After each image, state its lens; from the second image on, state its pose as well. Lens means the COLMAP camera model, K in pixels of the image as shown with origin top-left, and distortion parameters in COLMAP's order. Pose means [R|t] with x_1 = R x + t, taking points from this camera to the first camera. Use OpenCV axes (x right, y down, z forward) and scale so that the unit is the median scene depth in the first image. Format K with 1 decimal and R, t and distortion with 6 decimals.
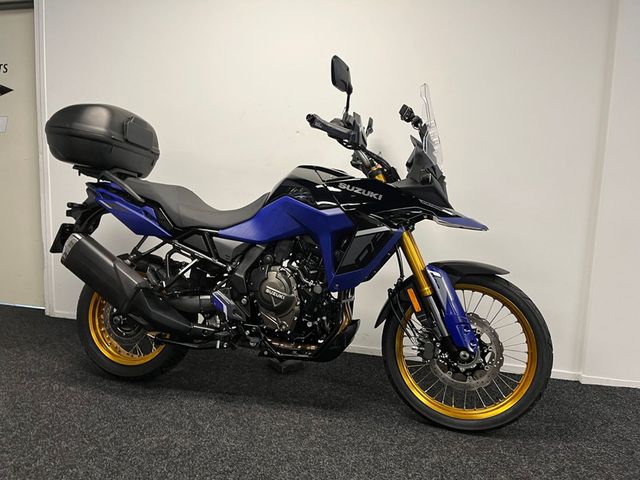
lens RADIAL K [[486.7, 0, 320.0], [0, 486.7, 244.5], [0, 0, 1]] dist [0.082451, -0.112720]
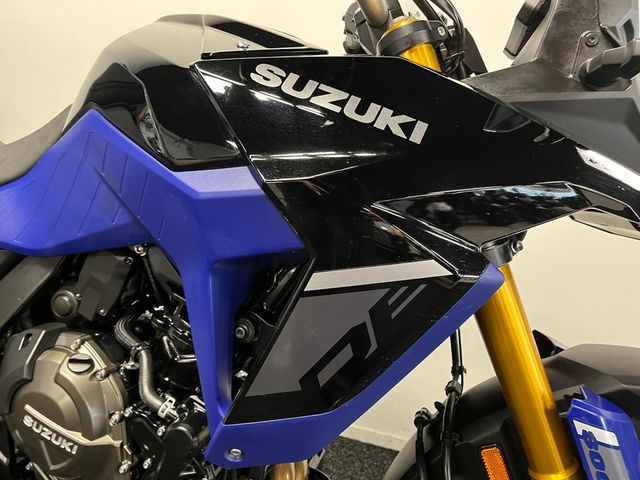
lens RADIAL K [[486.7, 0, 320.0], [0, 486.7, 244.5], [0, 0, 1]] dist [0.082451, -0.112720]
pose [[0.998349, 0.054340, -0.018624, 0.077520], [-0.051391, 0.989774, 0.133066, -0.067307], [0.025665, -0.131889, 0.990932, 0.709275]]
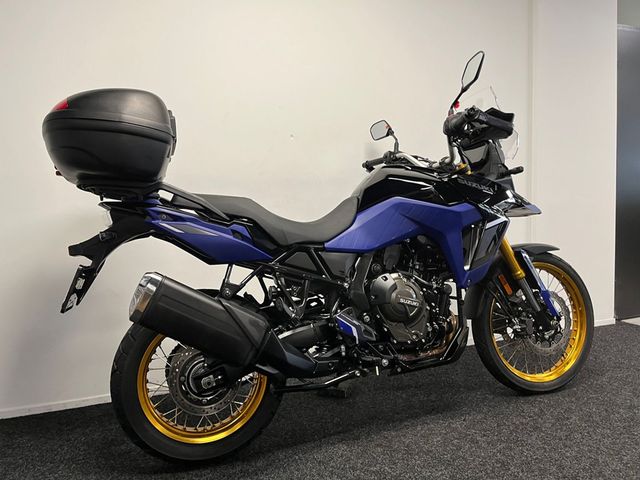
lens RADIAL K [[486.7, 0, 320.0], [0, 486.7, 244.5], [0, 0, 1]] dist [0.082451, -0.112720]
pose [[0.823864, -0.114539, 0.555093, -0.729386], [0.139561, 0.990209, -0.002814, -0.027516], [-0.549336, 0.079788, 0.831784, 0.314391]]
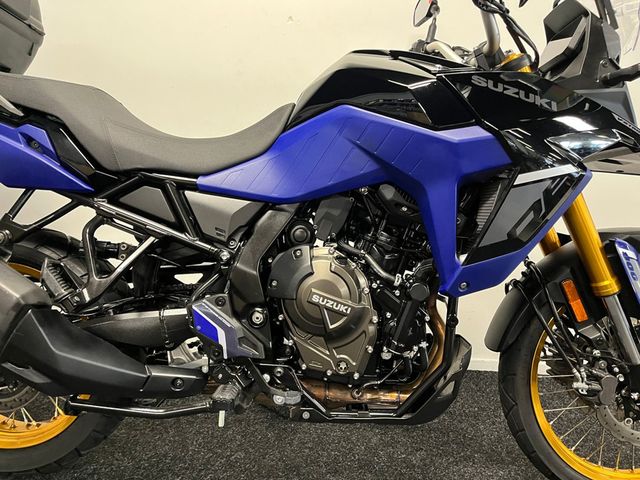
lens RADIAL K [[486.7, 0, 320.0], [0, 486.7, 244.5], [0, 0, 1]] dist [0.082451, -0.112720]
pose [[0.972569, -0.031567, 0.230464, -0.215711], [0.013605, 0.996773, 0.079113, 0.000972], [-0.232218, -0.073807, 0.969859, 0.521722]]
